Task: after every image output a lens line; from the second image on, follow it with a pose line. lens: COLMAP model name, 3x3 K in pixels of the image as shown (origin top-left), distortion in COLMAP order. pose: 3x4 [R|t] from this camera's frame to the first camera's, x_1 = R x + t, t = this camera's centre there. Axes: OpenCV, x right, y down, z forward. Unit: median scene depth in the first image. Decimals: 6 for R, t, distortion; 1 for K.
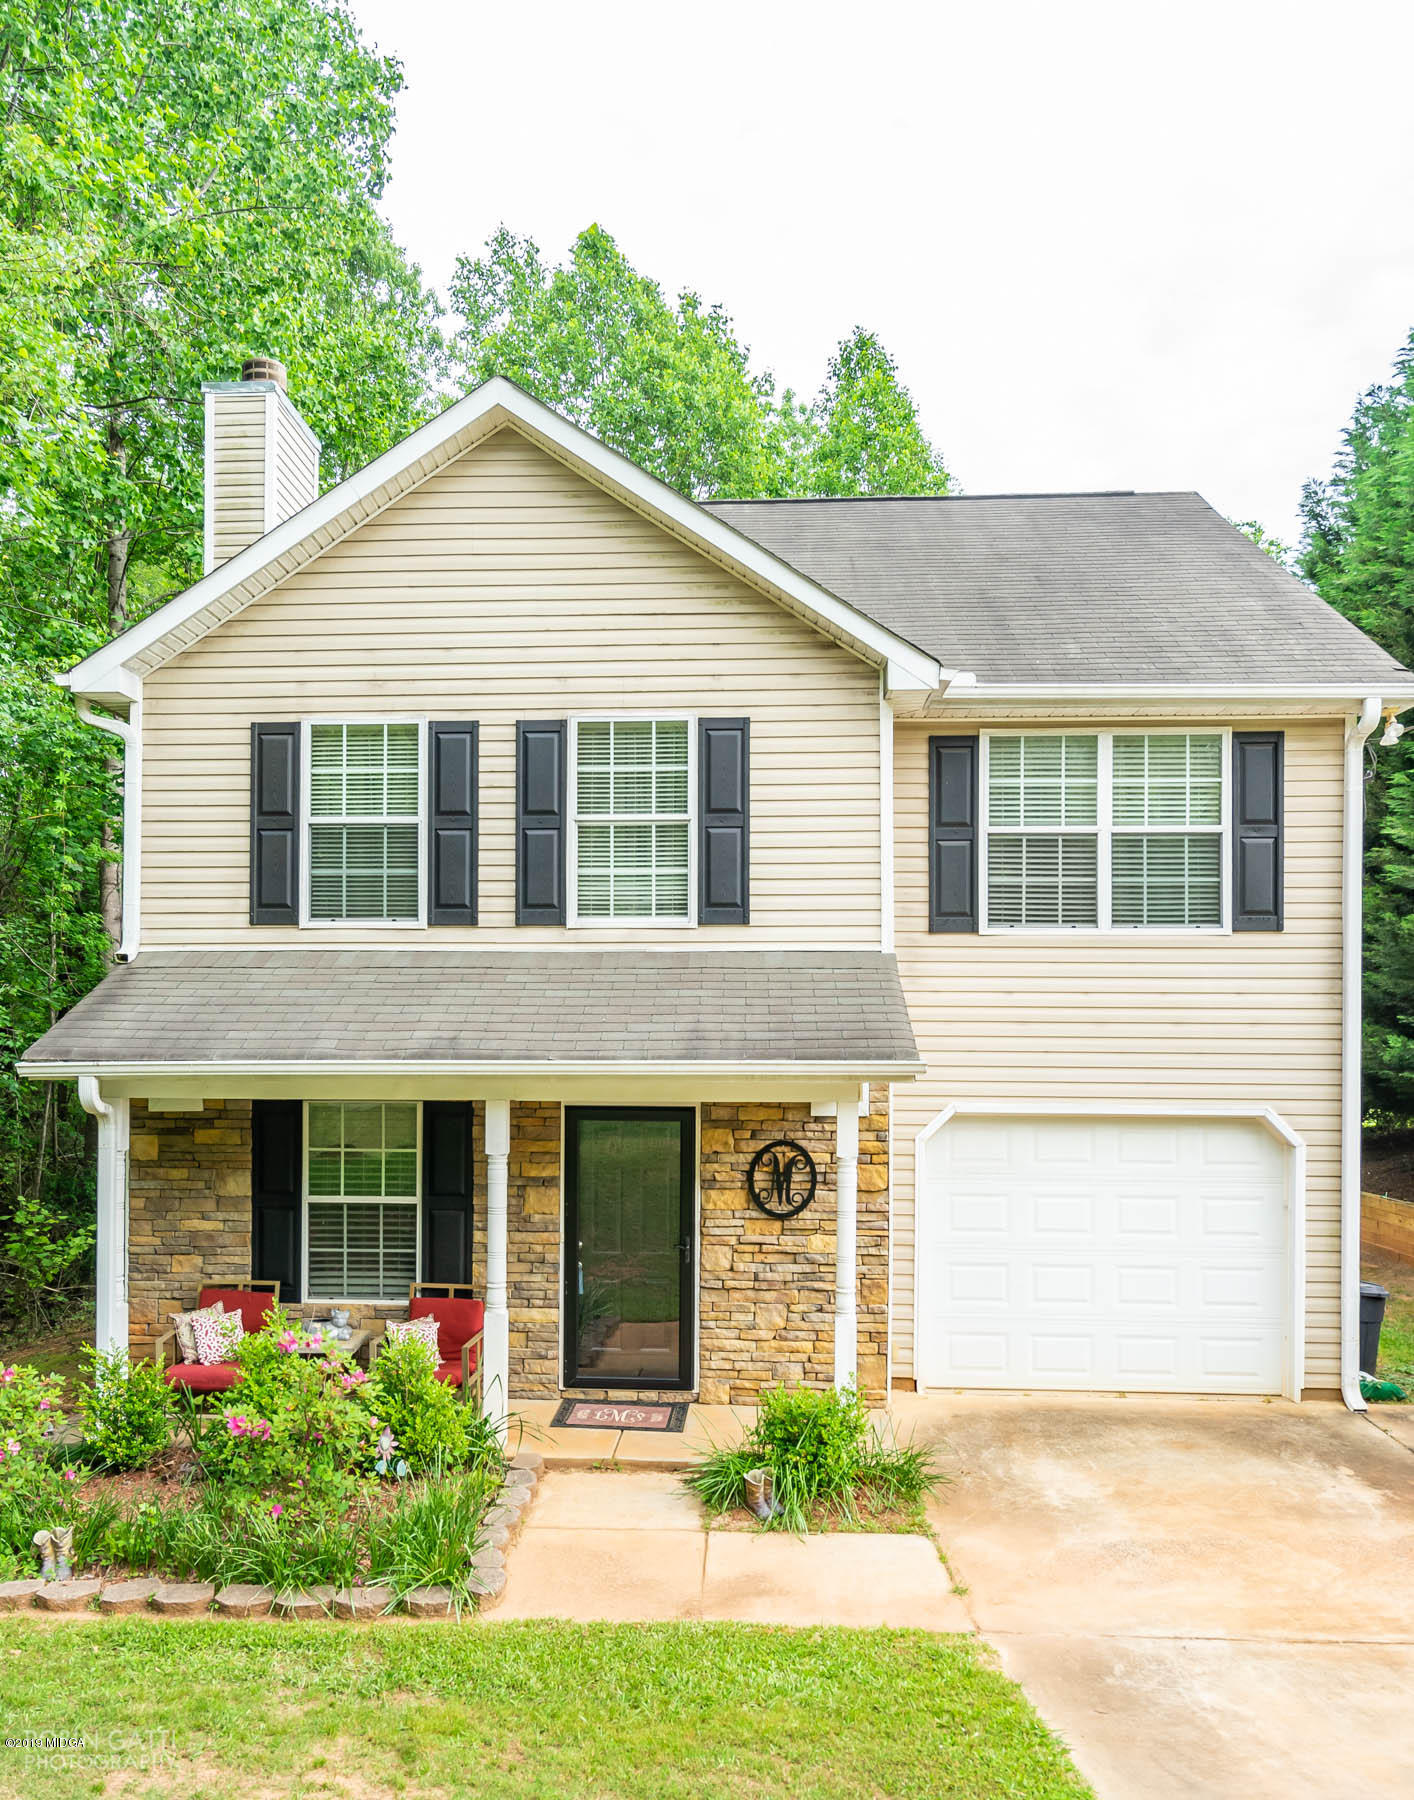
lens RADIAL K [[1357.1, 0, 697.4], [0, 1357.1, 1037.9], [0, 0, 1]] dist [-0.004665, 0.004176]
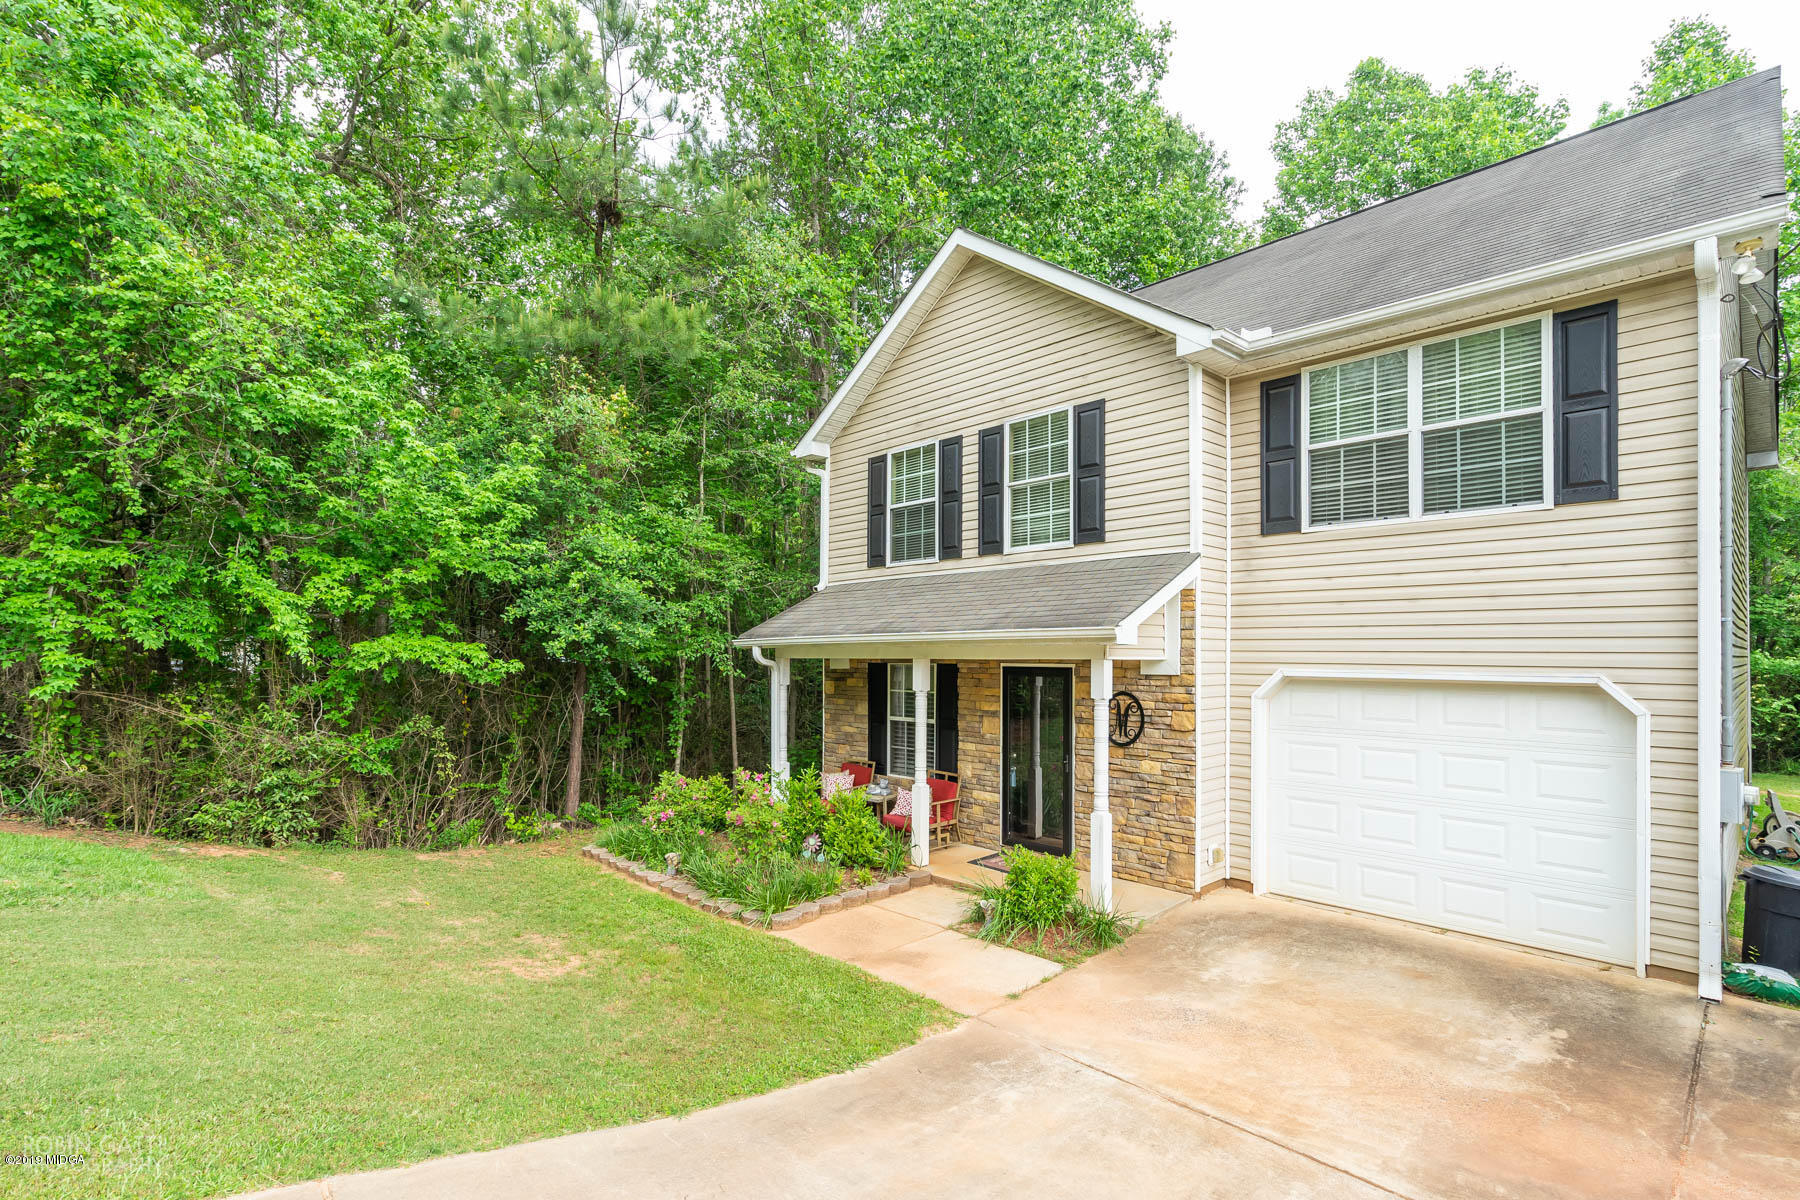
lens RADIAL K [[842.7, 0, 901.6], [0, 842.7, 651.6], [0, 0, 1]] dist [-0.002130, 0.000498]
pose [[0.729215, -0.005629, -0.684262, 0.491713], [-0.001852, 0.999946, -0.010200, 0.042785], [0.684283, 0.008705, 0.729165, 0.198079]]
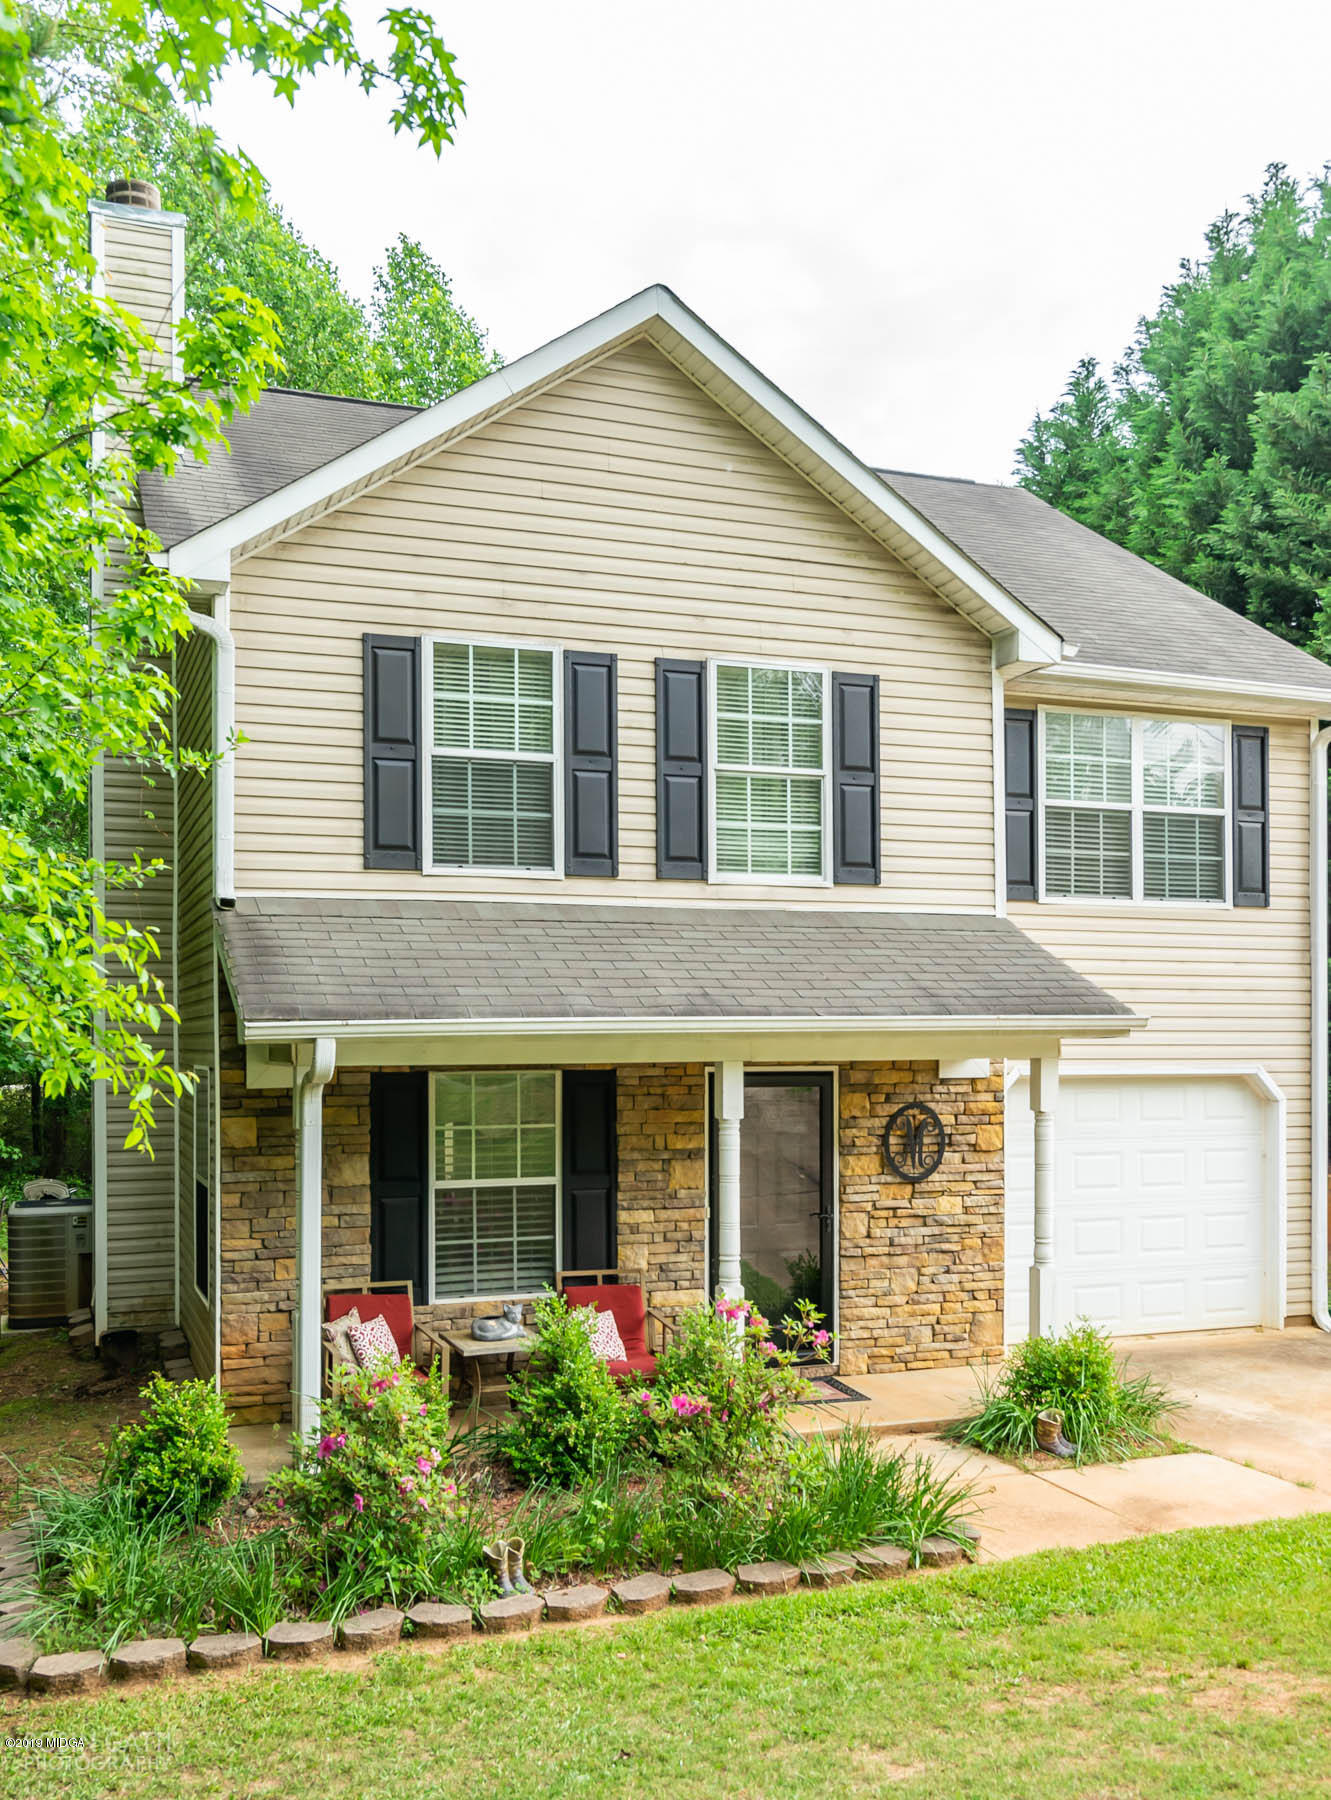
lens RADIAL K [[1539.8, 0, 669.5], [0, 1539.8, 1044.0], [0, 0, 1]] dist [0.004471, 0.000527]
pose [[0.921047, -0.009447, 0.389336, -0.537180], [0.009964, 0.999950, 0.000692, 0.029169], [-0.389324, 0.003241, 0.921095, 0.028252]]
